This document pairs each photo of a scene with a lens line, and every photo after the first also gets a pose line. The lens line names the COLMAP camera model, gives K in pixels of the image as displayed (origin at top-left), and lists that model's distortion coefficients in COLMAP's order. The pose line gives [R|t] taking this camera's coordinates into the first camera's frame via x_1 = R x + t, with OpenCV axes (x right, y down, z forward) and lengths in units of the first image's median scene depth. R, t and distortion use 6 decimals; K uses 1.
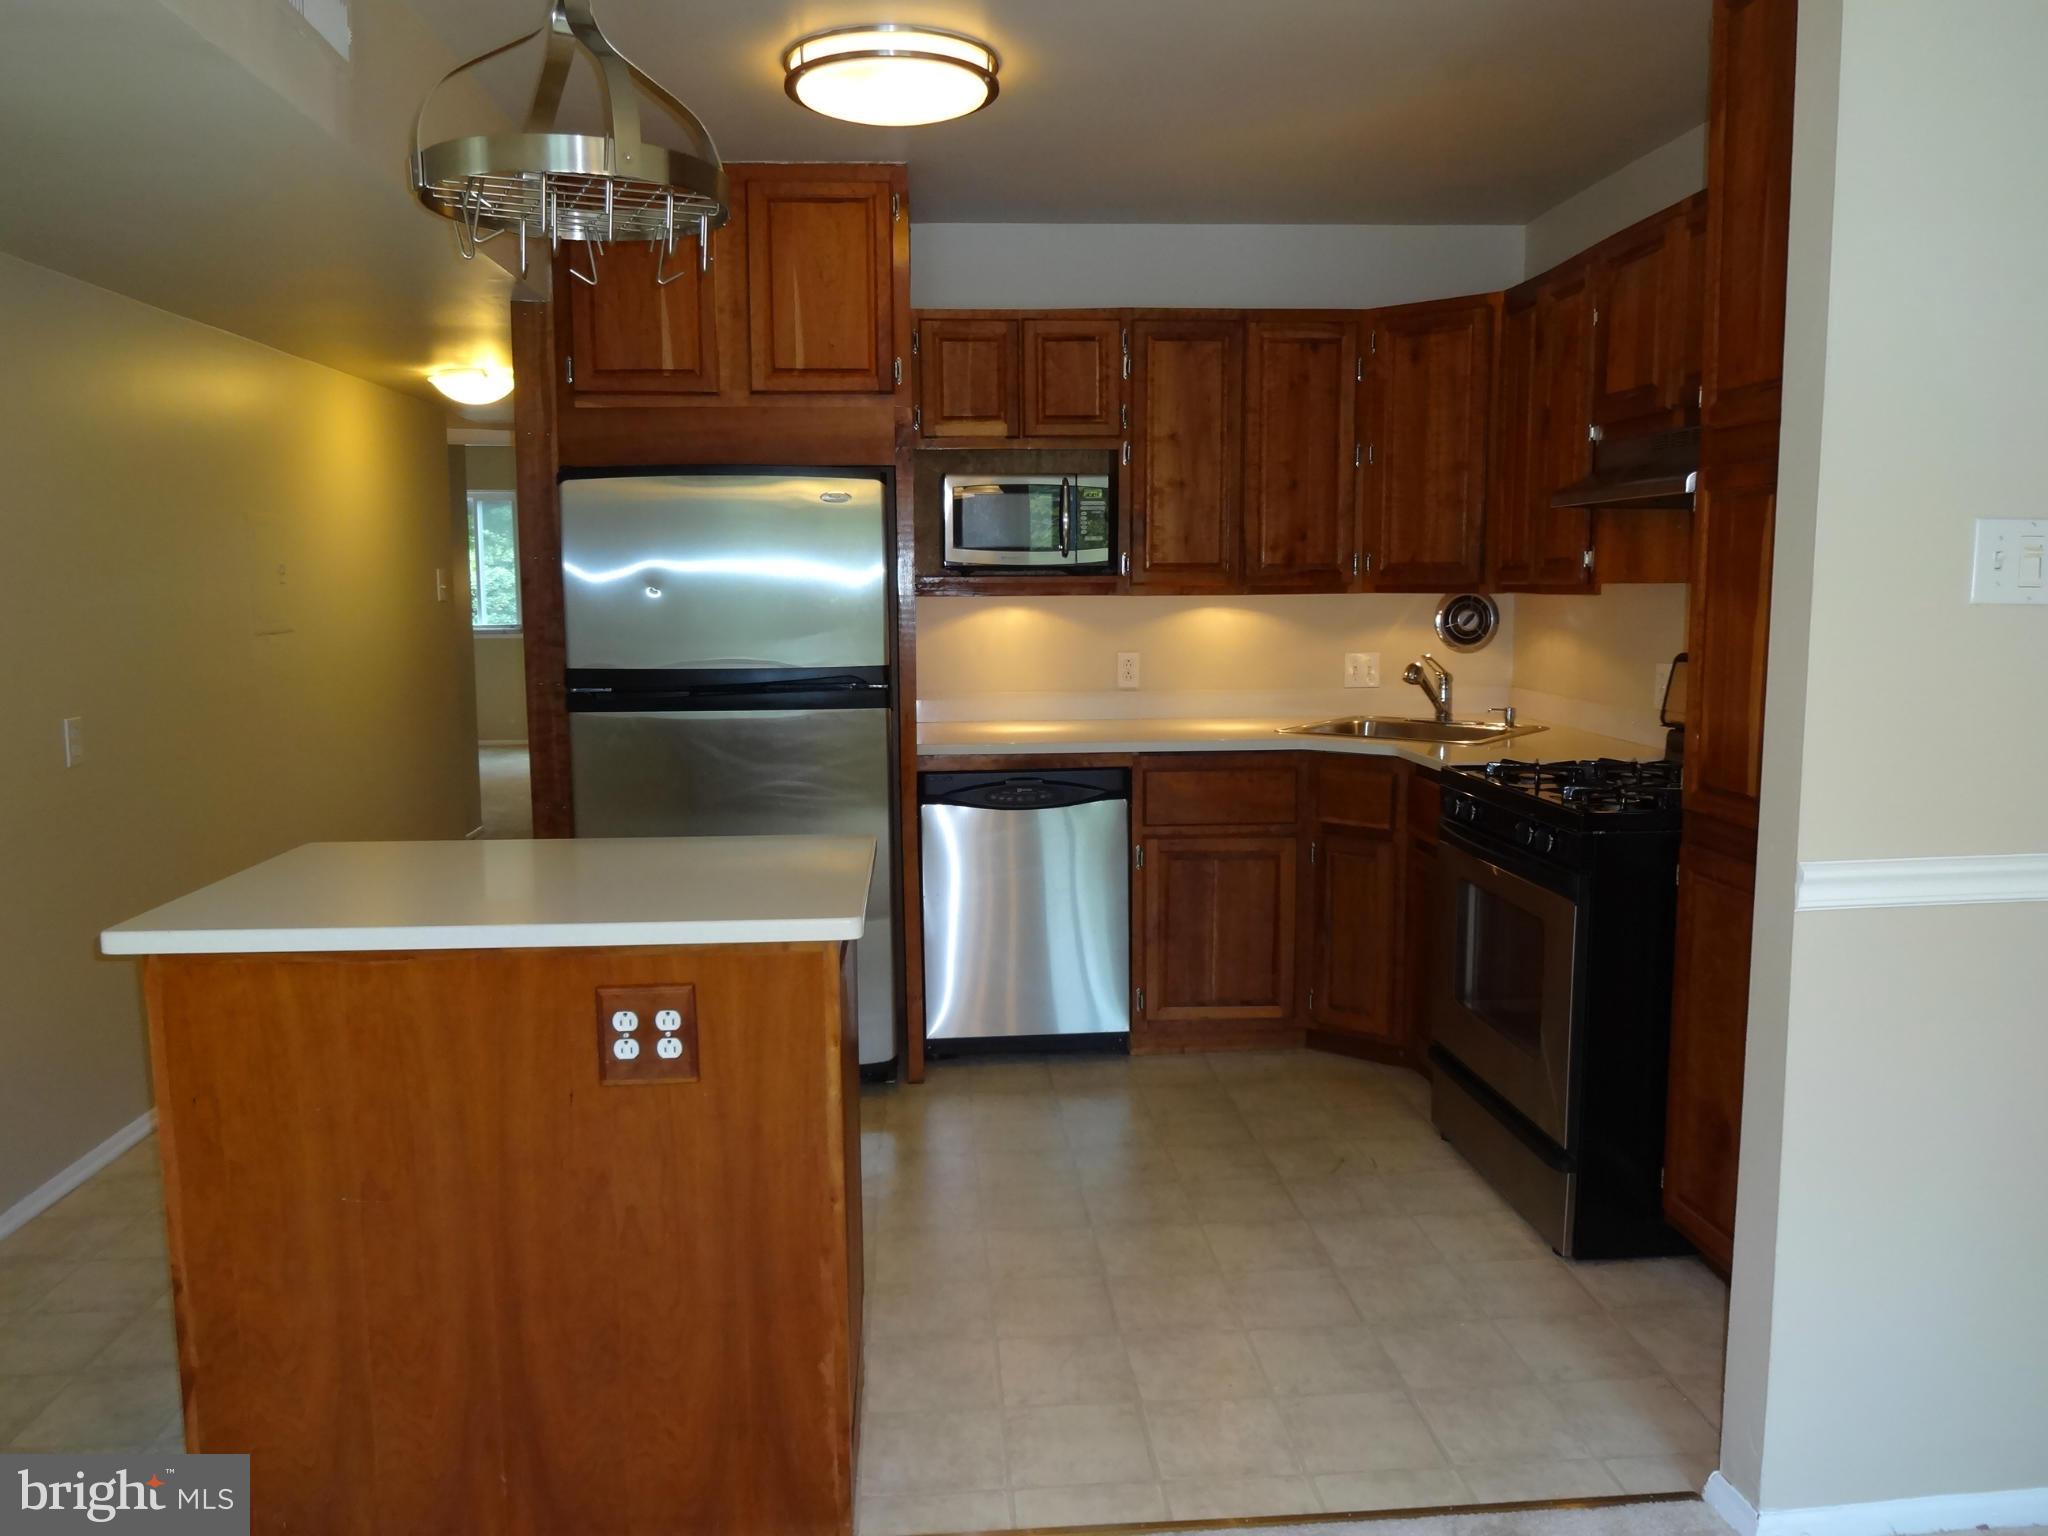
lens RADIAL K [[1503.1, 0, 1019.9], [0, 1503.1, 763.8], [0, 0, 1]] dist [-0.014181, 0.002365]
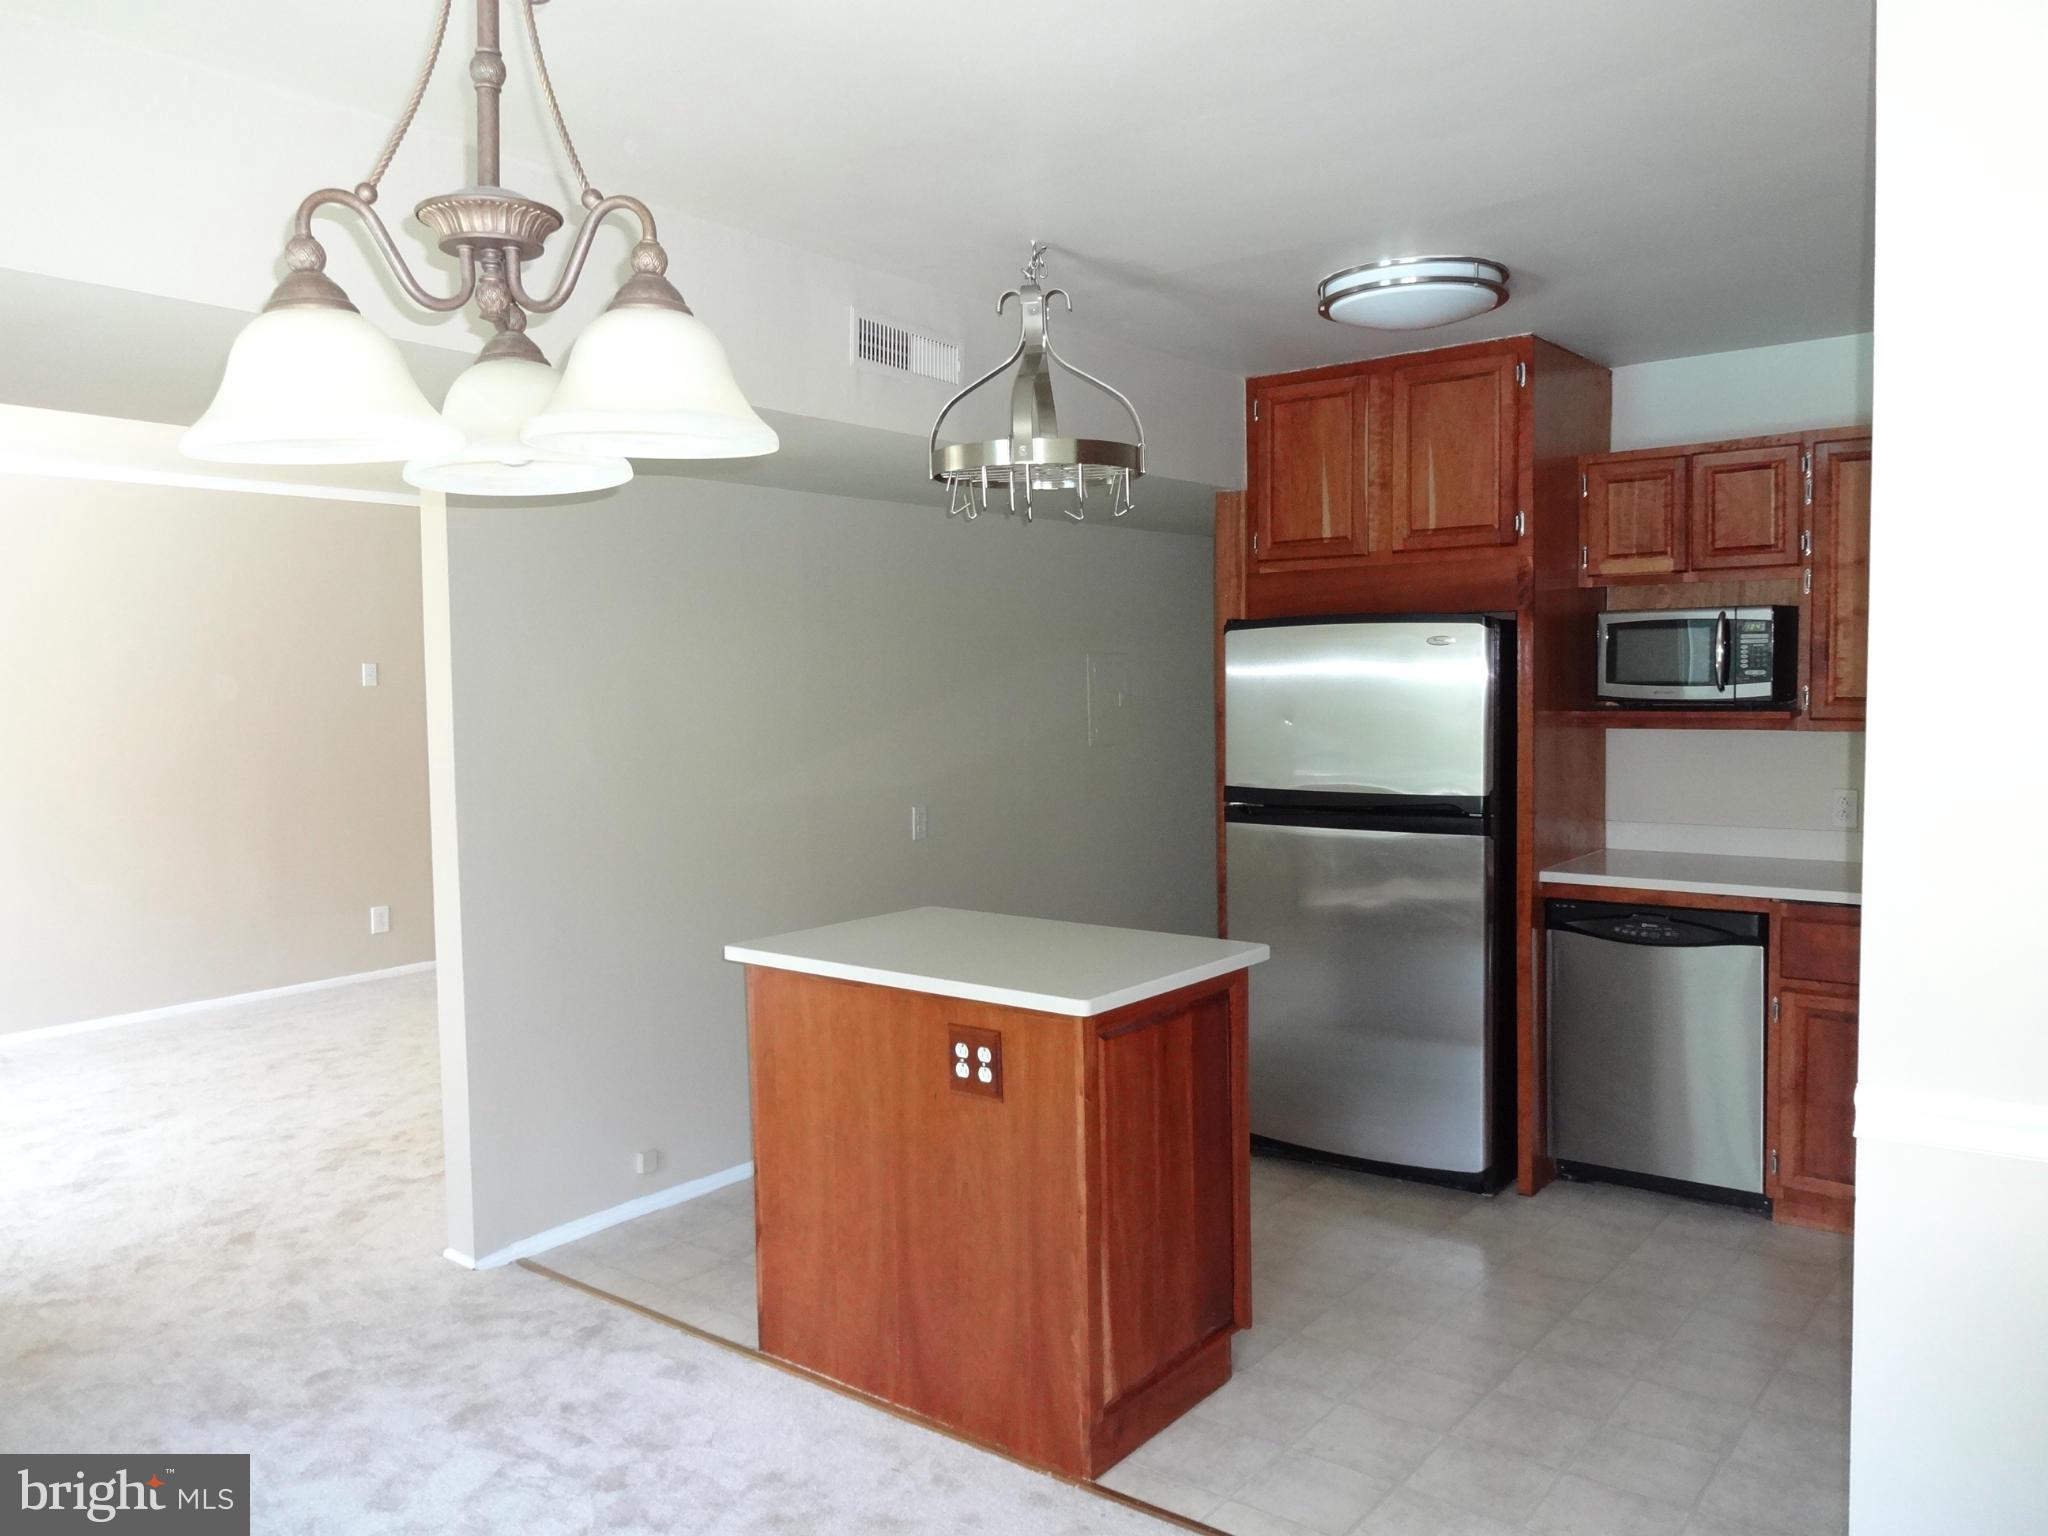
lens RADIAL K [[1503.1, 0, 1019.9], [0, 1503.1, 763.8], [0, 0, 1]] dist [-0.014181, 0.002365]
pose [[0.738921, 0.034459, -0.672910, 0.375630], [-0.070867, 0.997127, -0.026758, -0.034756], [0.670054, 0.067460, 0.739240, -0.024429]]
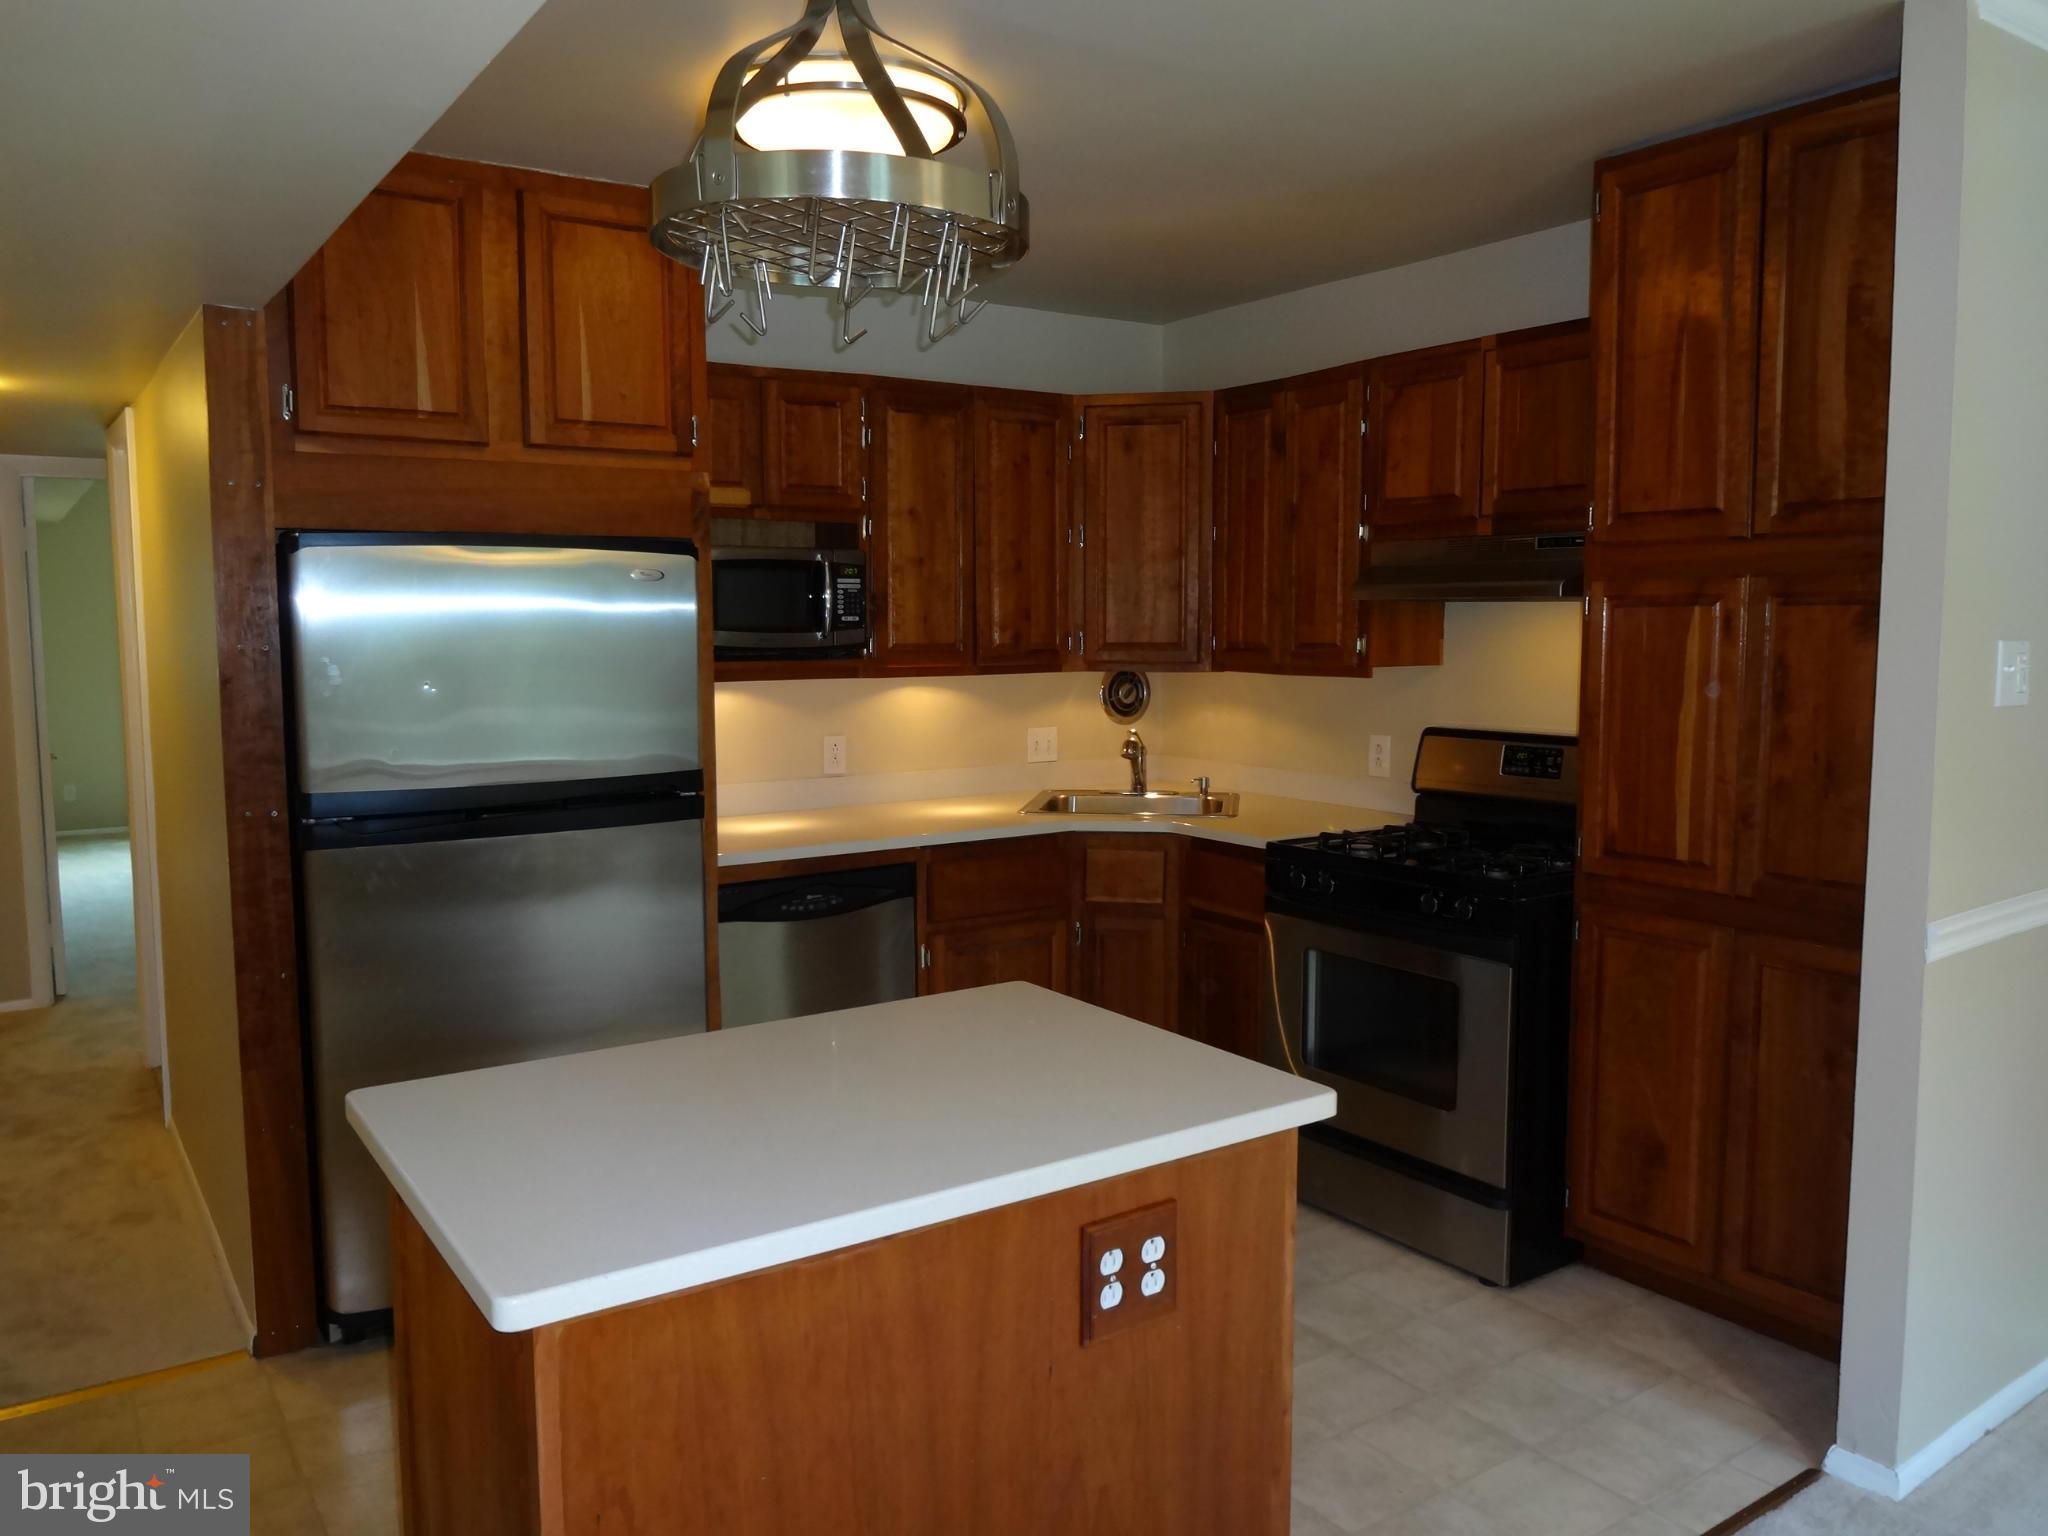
lens RADIAL K [[1503.1, 0, 1019.9], [0, 1503.1, 763.8], [0, 0, 1]] dist [-0.014181, 0.002365]
pose [[0.863069, -0.045563, 0.503027, -0.357115], [0.059445, 0.998164, -0.011582, -0.046539], [-0.501576, 0.039898, 0.864193, 0.157903]]
